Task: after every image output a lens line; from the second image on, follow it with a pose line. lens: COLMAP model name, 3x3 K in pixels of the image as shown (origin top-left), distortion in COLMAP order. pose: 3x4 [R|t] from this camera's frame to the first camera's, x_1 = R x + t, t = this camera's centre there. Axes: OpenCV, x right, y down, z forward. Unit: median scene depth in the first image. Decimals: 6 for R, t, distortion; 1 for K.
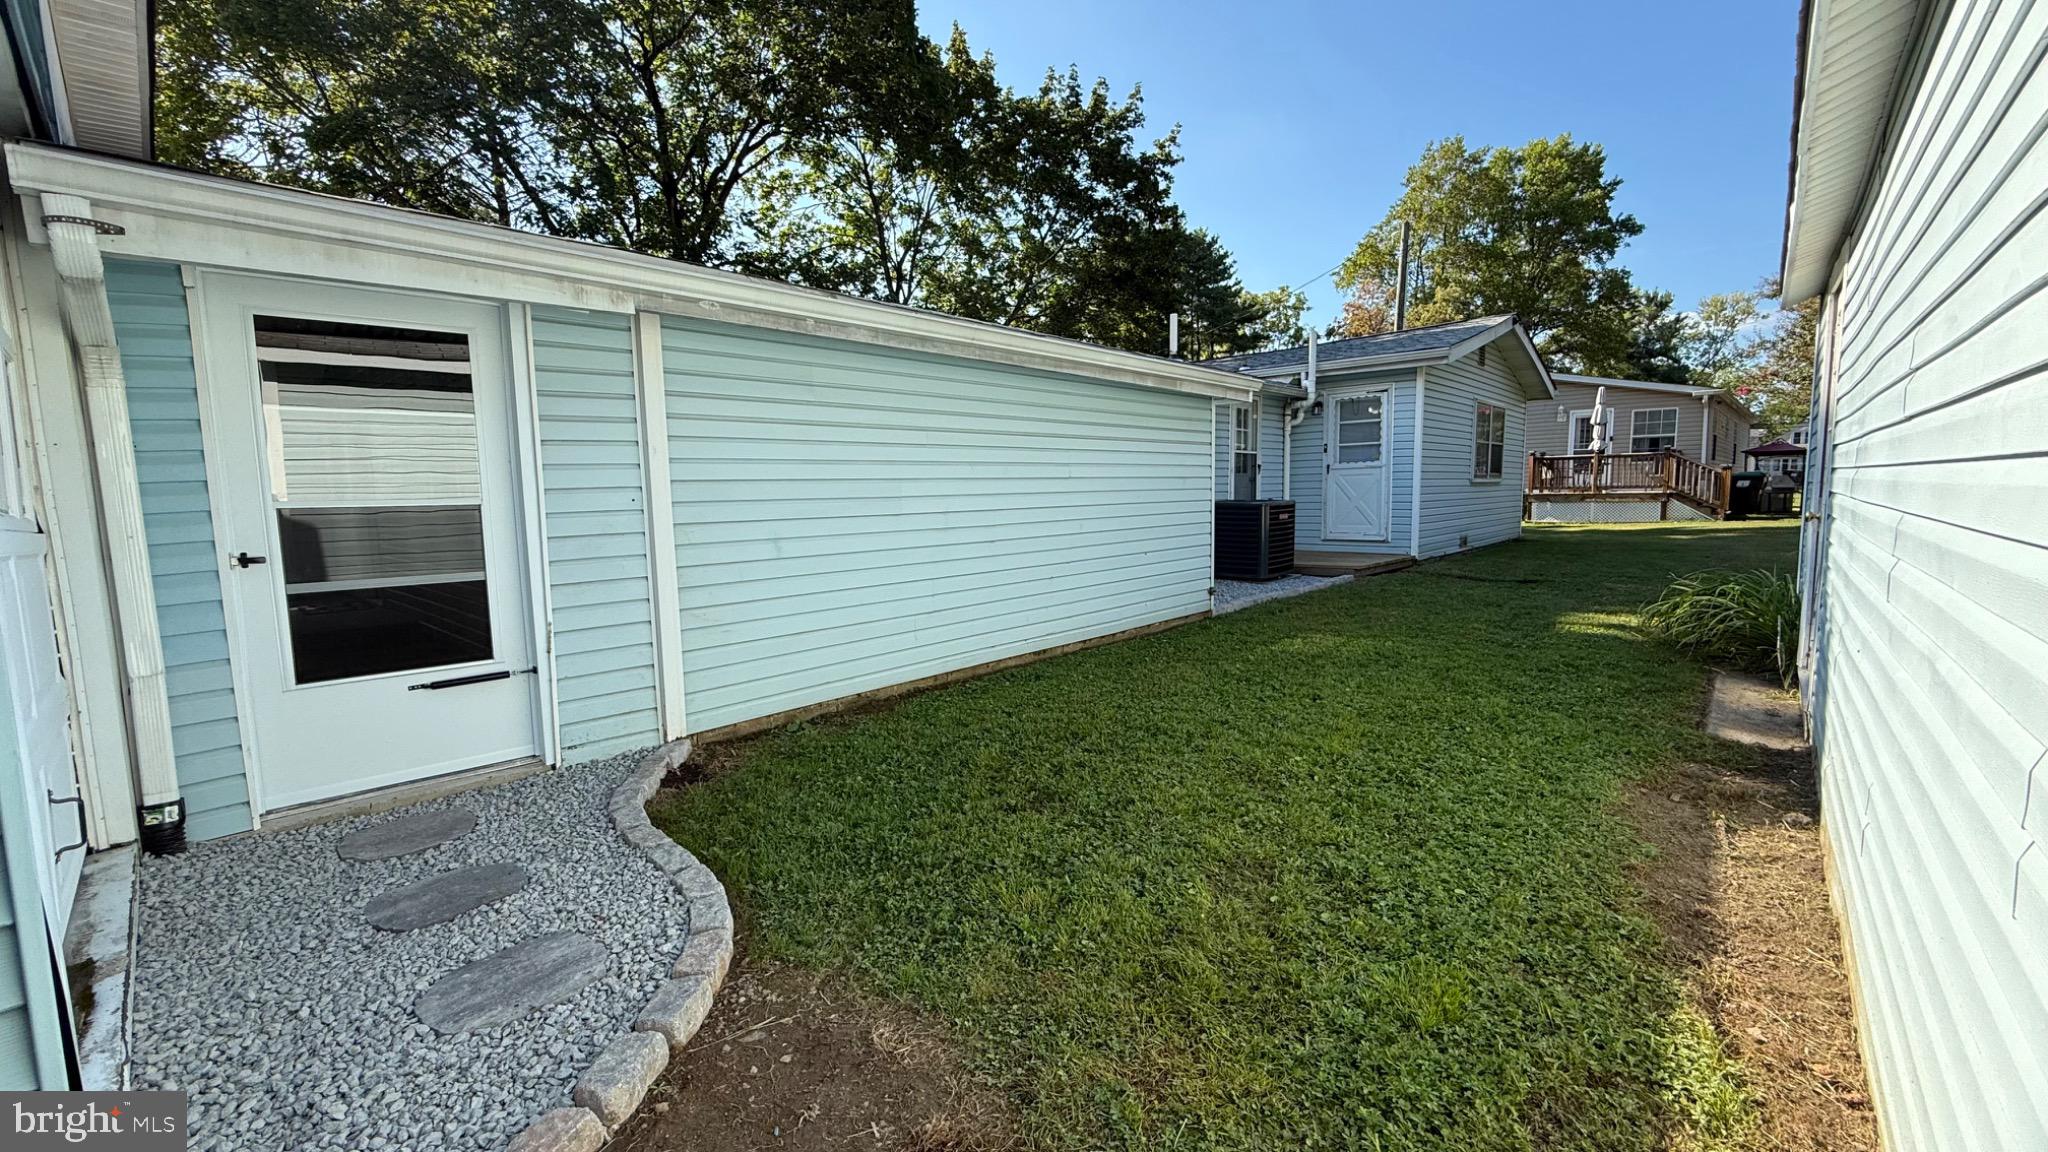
lens RADIAL K [[808.5, 0, 1014.9], [0, 808.5, 572.0], [0, 0, 1]] dist [0.001634, -0.000186]
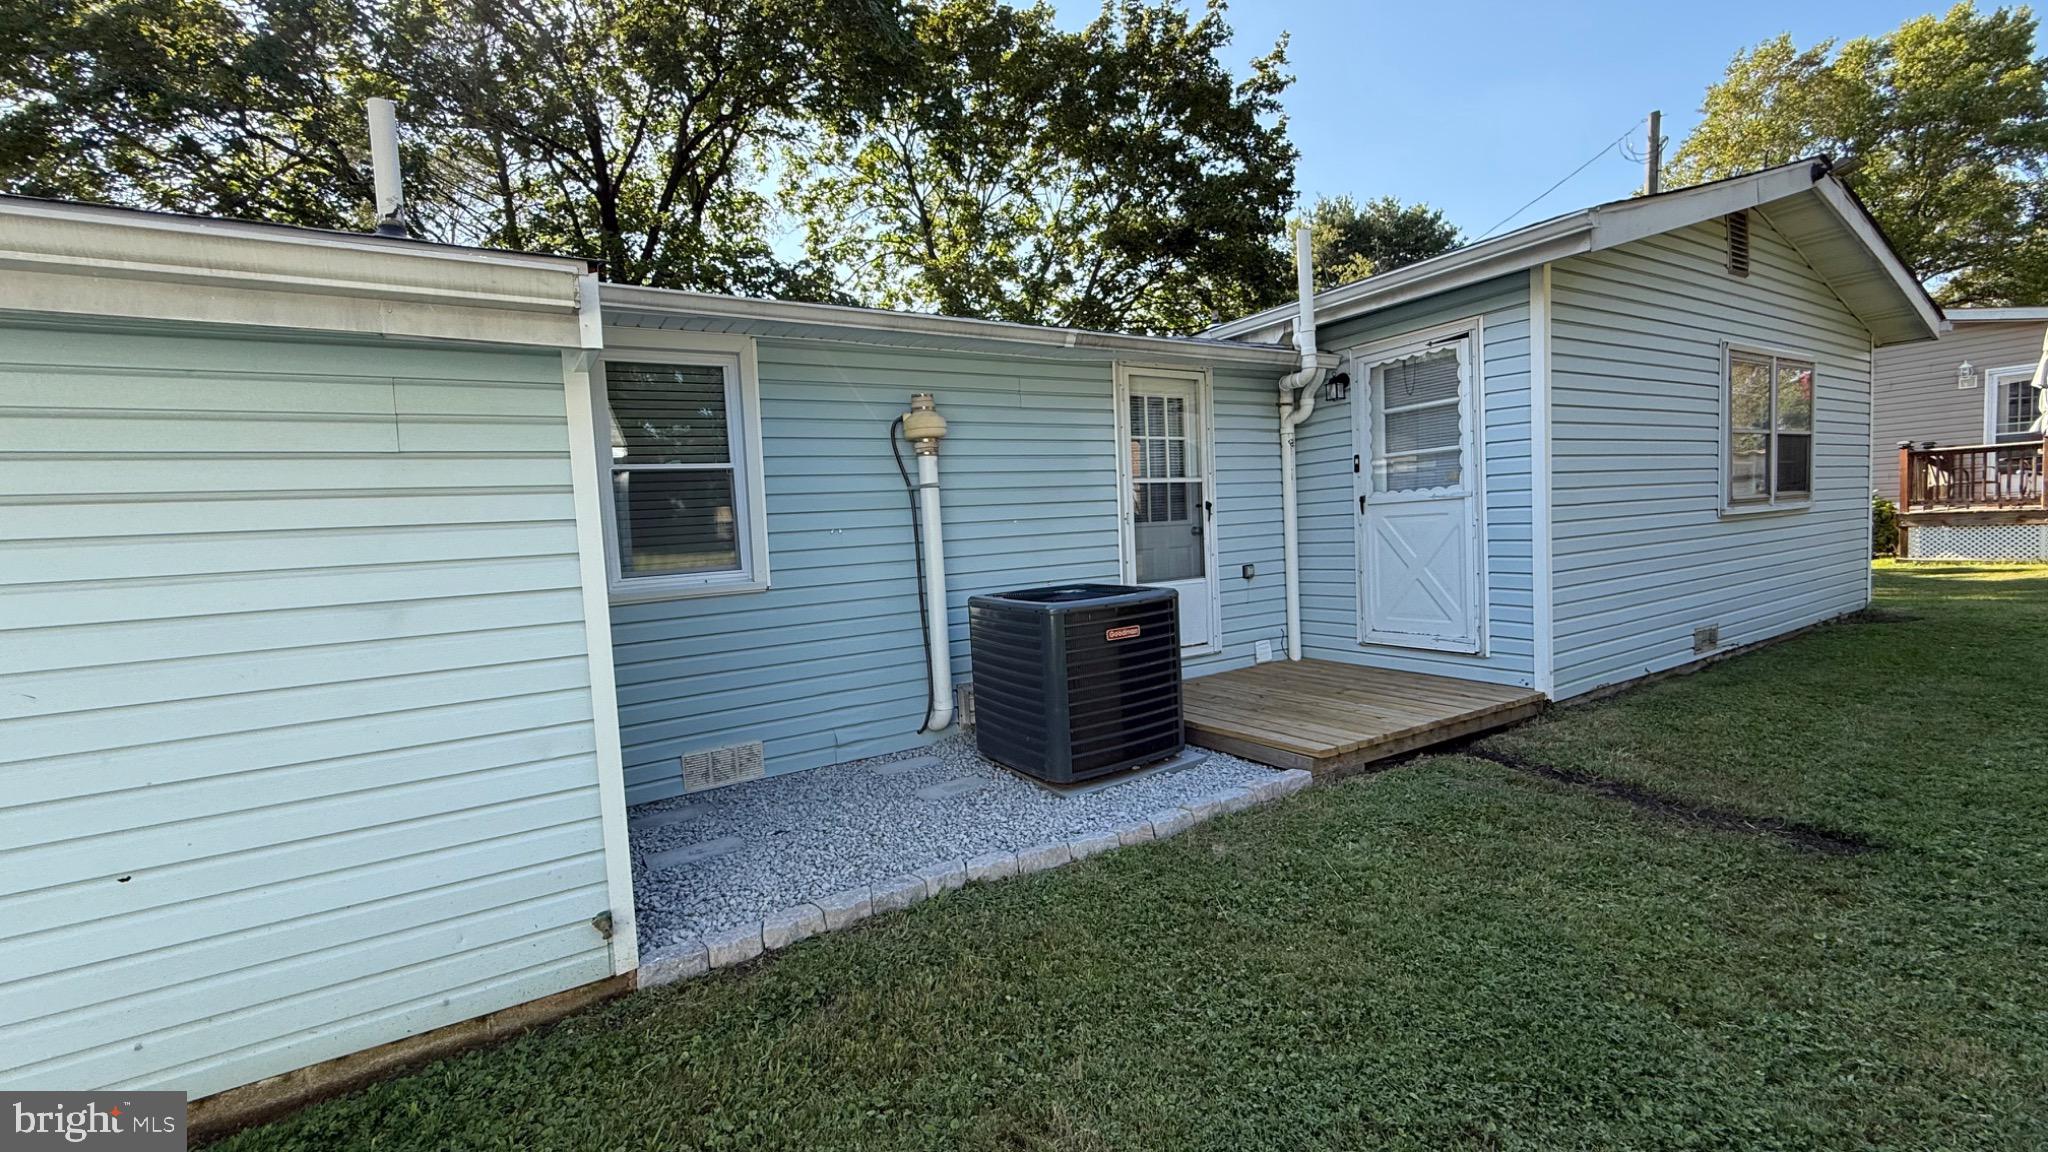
lens RADIAL K [[808.5, 0, 1014.9], [0, 808.5, 572.0], [0, 0, 1]] dist [0.001634, -0.000186]
pose [[0.960556, -0.016306, -0.277609, 0.167912], [0.007245, 0.999408, -0.033636, -0.036688], [0.277993, 0.030298, 0.960105, 0.240547]]
